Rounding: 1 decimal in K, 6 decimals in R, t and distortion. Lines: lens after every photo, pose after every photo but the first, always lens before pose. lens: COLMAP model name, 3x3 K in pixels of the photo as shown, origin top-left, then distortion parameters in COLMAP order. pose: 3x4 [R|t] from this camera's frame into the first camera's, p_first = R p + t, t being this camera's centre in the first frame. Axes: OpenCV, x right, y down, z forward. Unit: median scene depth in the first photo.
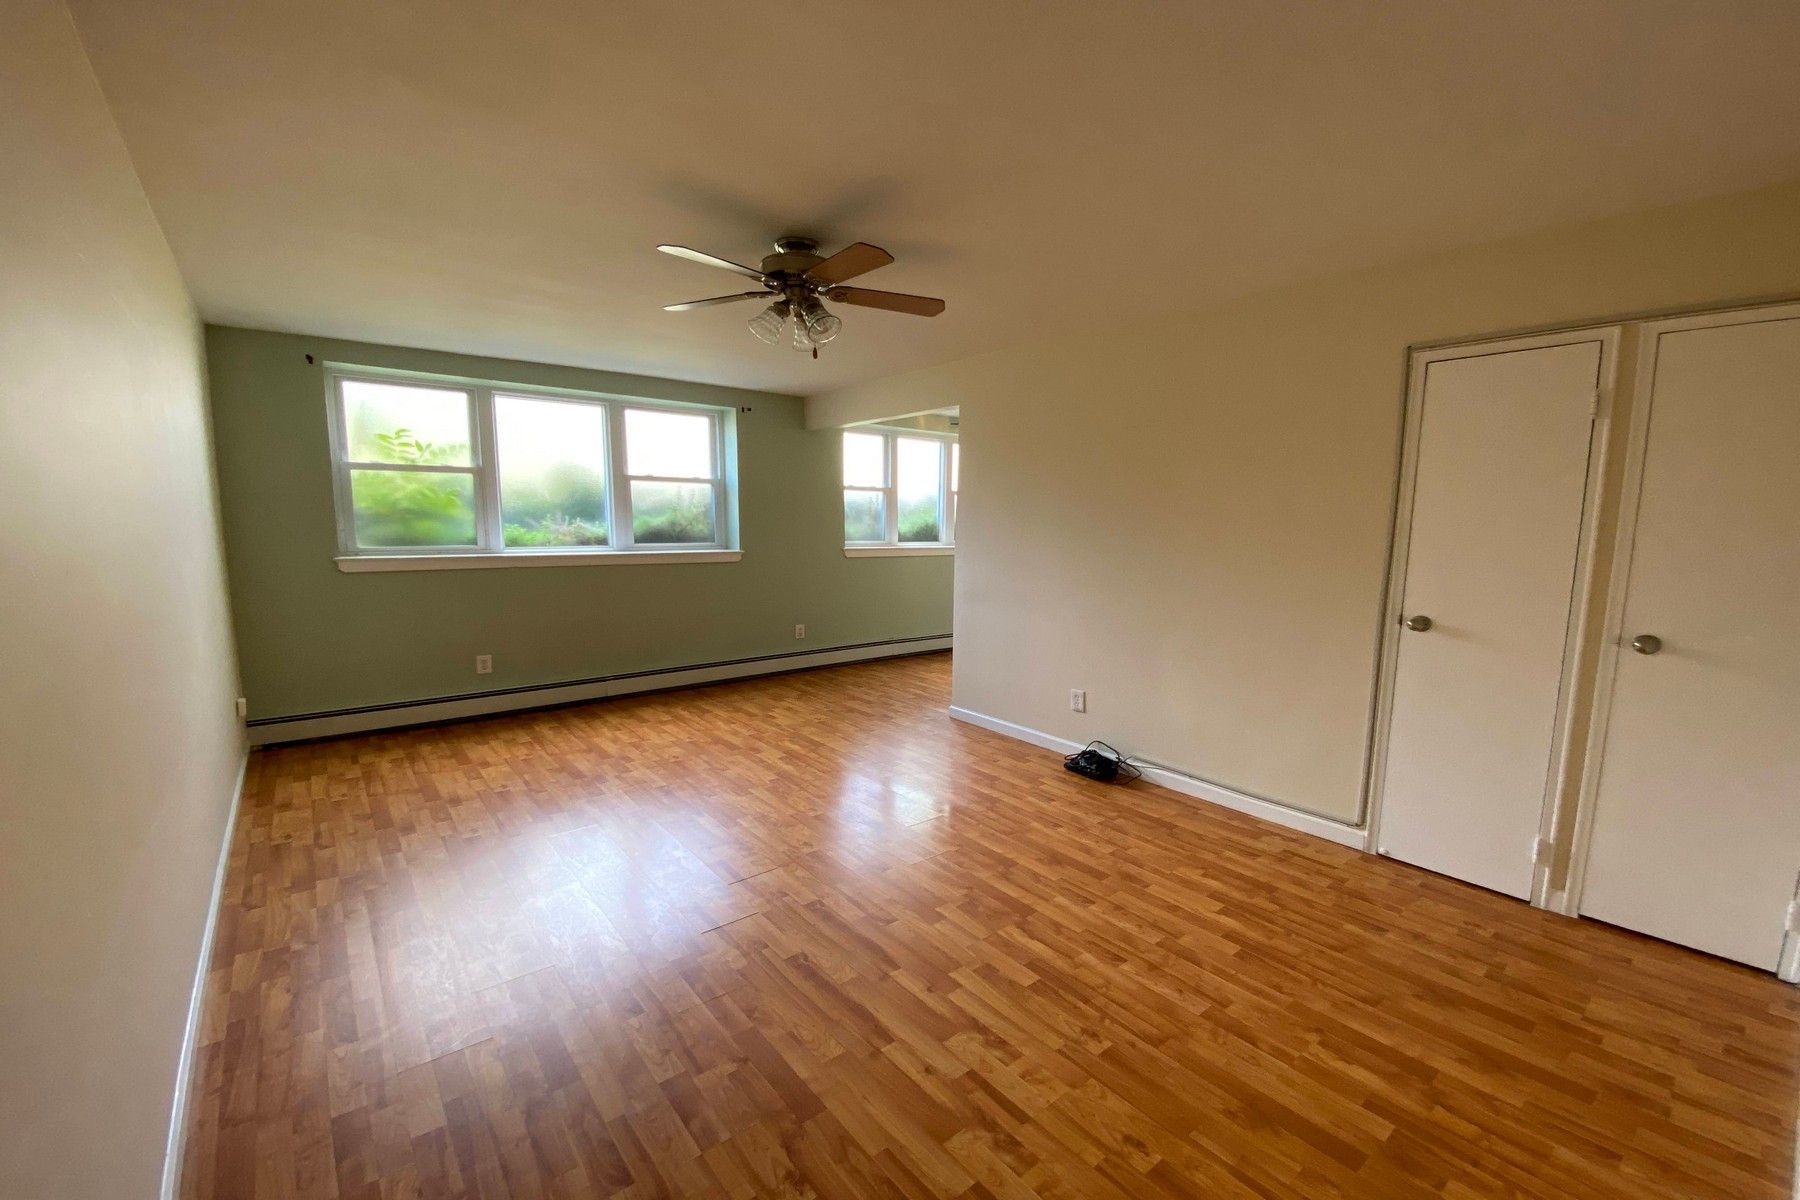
lens RADIAL K [[748.7, 0, 898.7], [0, 748.7, 605.9], [0, 0, 1]] dist [0.043159, -0.033221]
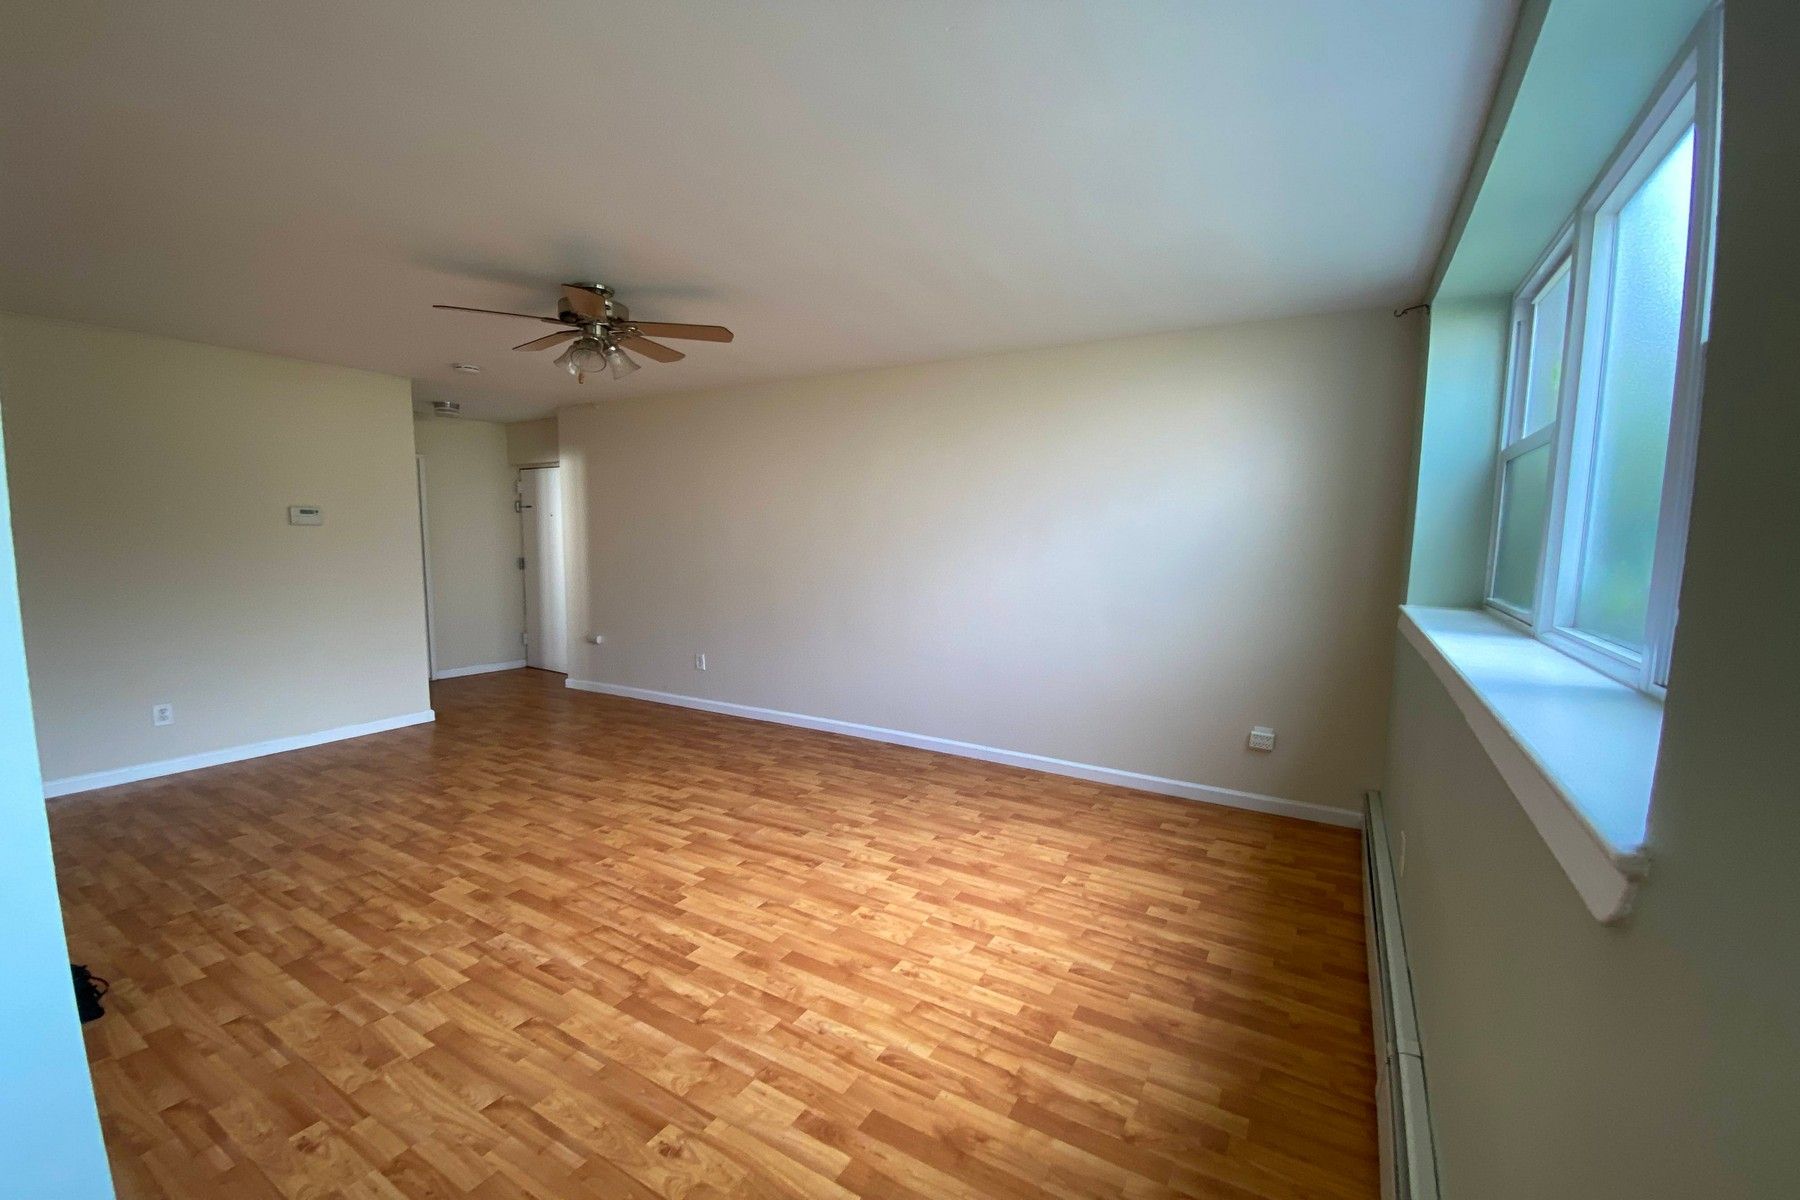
lens RADIAL K [[748.7, 0, 898.7], [0, 748.7, 605.9], [0, 0, 1]] dist [0.043159, -0.033221]
pose [[-0.938783, 0.018268, -0.344024, -0.114928], [-0.054909, 0.977893, 0.201766, -0.185057], [0.340105, 0.208304, -0.917027, 1.587029]]
